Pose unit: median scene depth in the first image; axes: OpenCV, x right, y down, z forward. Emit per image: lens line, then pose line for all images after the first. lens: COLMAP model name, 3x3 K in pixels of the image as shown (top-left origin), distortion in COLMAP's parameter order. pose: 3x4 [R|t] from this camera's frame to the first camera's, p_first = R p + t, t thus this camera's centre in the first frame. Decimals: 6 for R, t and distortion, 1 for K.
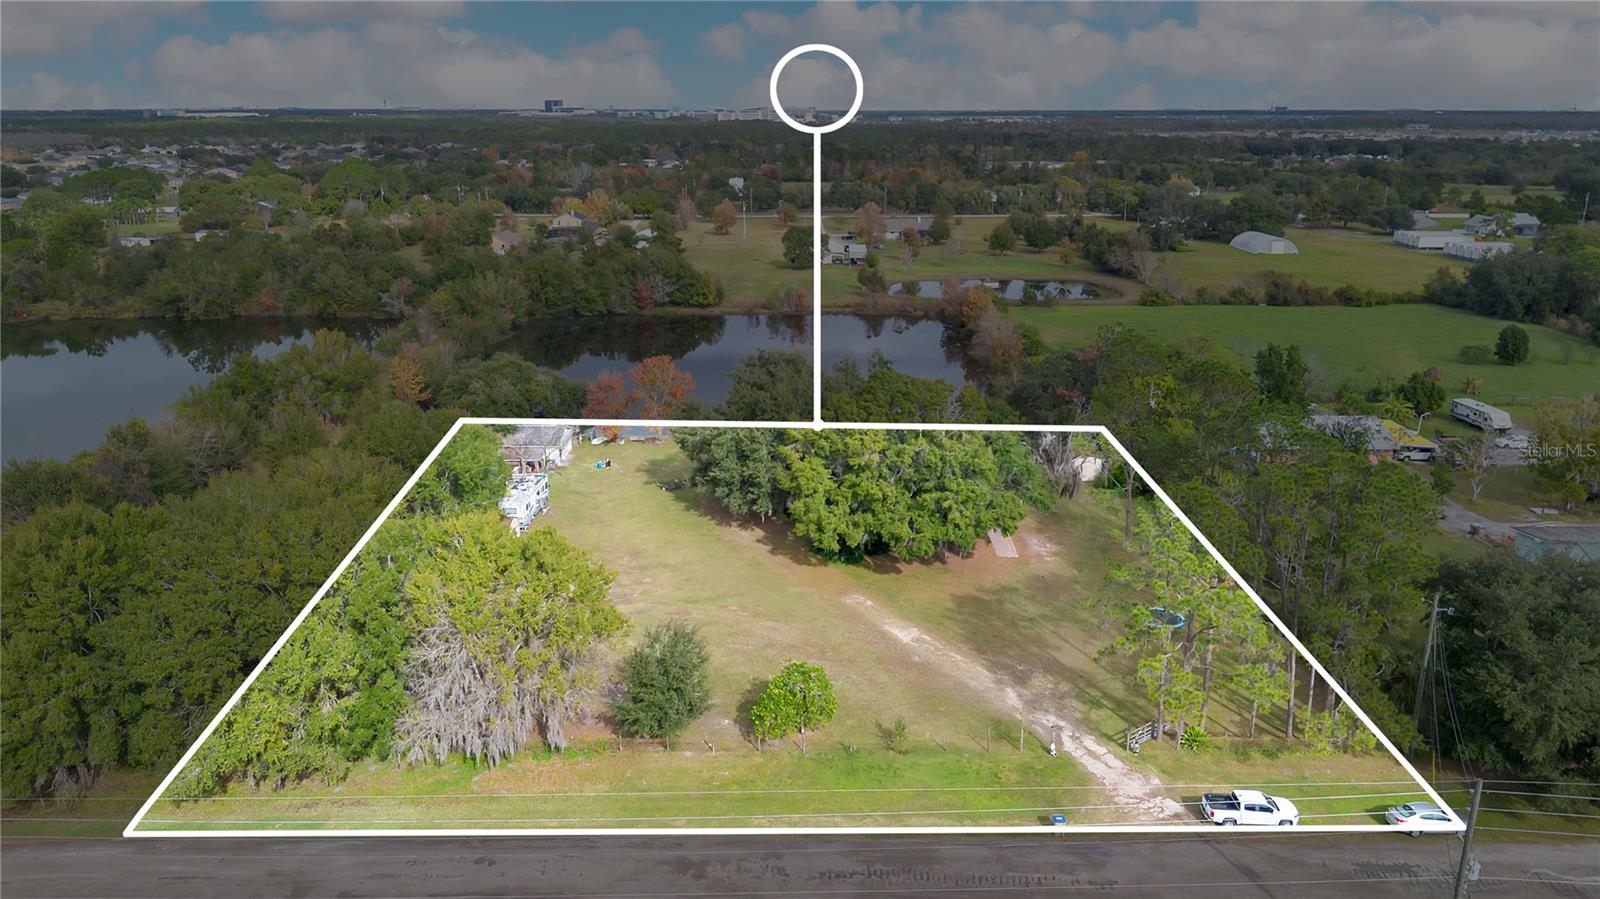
lens RADIAL K [[1142.2, 0, 800.0], [0, 1142.2, 449.5], [0, 0, 1]] dist [0.035608, -0.004276]
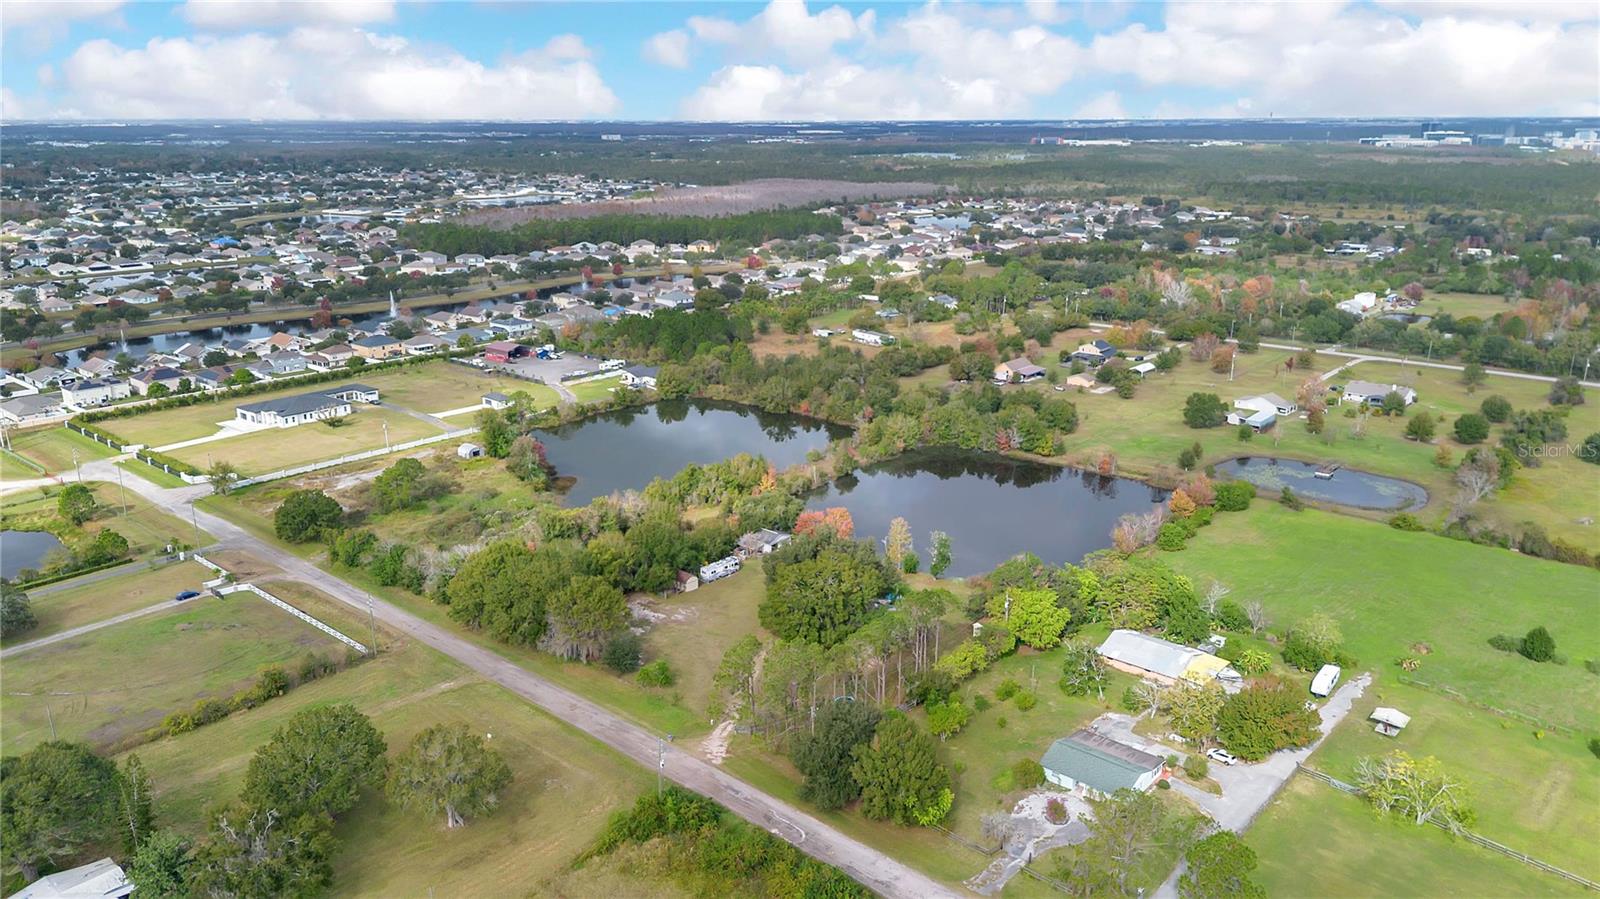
lens RADIAL K [[1131.6, 0, 800.0], [0, 1131.6, 449.5], [0, 0, 1]] dist [0.027290, -0.001817]
pose [[0.757035, 0.187405, -0.625921, 1.220454], [-0.188475, 0.979896, 0.065432, -0.360249], [0.625600, 0.068436, 0.777136, -0.597689]]
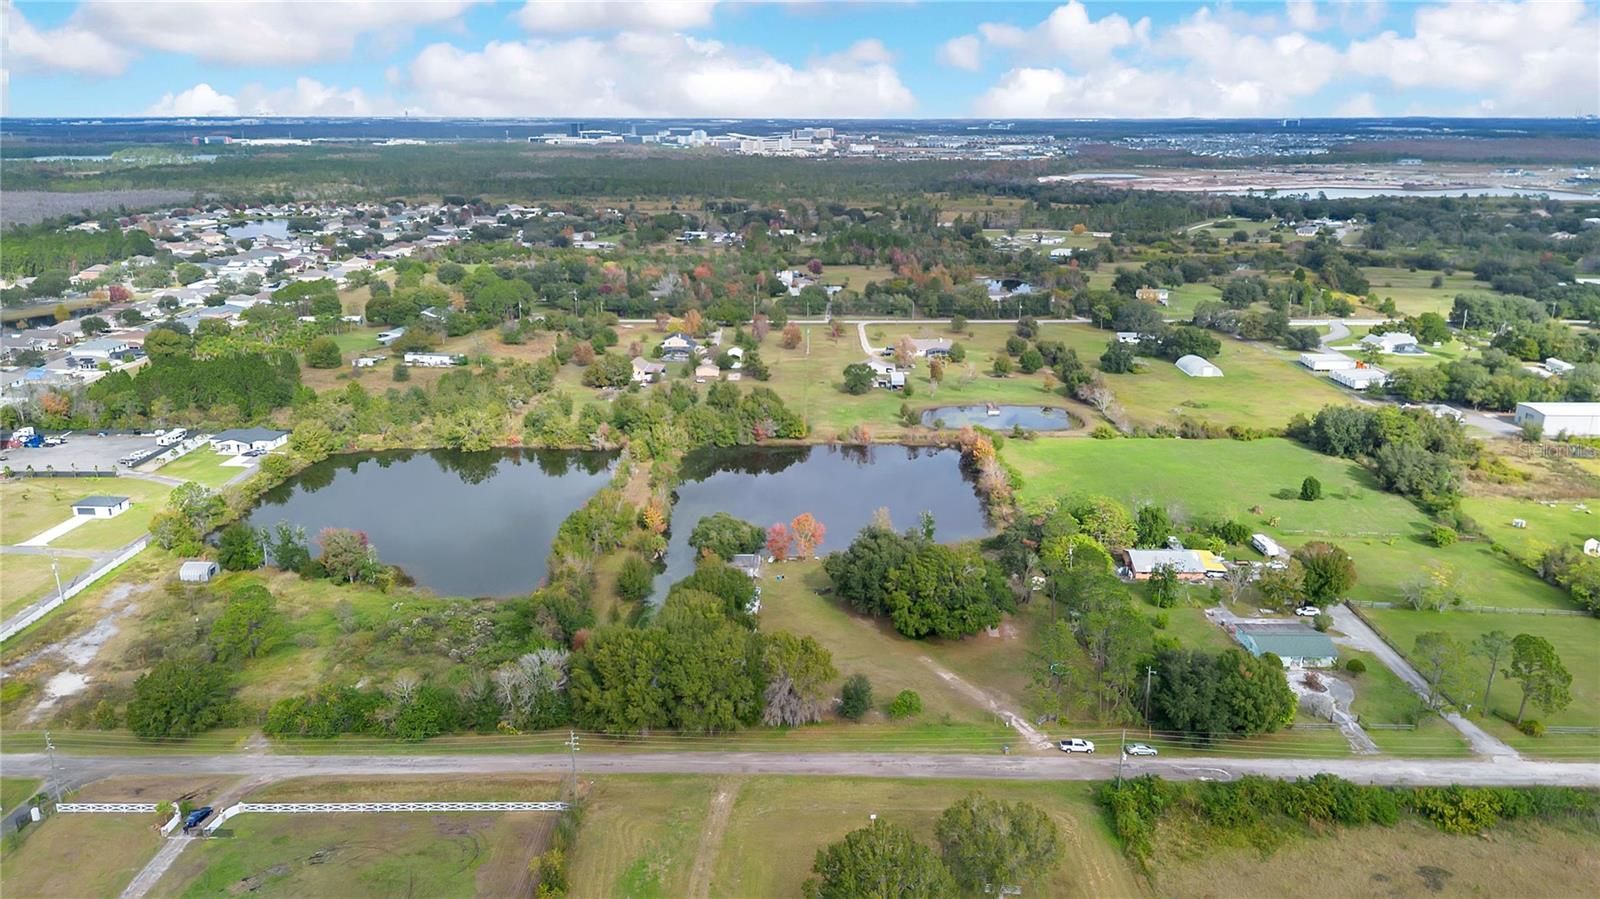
lens RADIAL K [[1142.2, 0, 800.0], [0, 1142.2, 449.5], [0, 0, 1]] dist [0.035608, -0.004276]
pose [[0.999939, 0.005179, -0.009729, -0.146740], [-0.005220, 0.999978, -0.004155, -0.225929], [0.009708, 0.004205, 0.999944, -1.041200]]
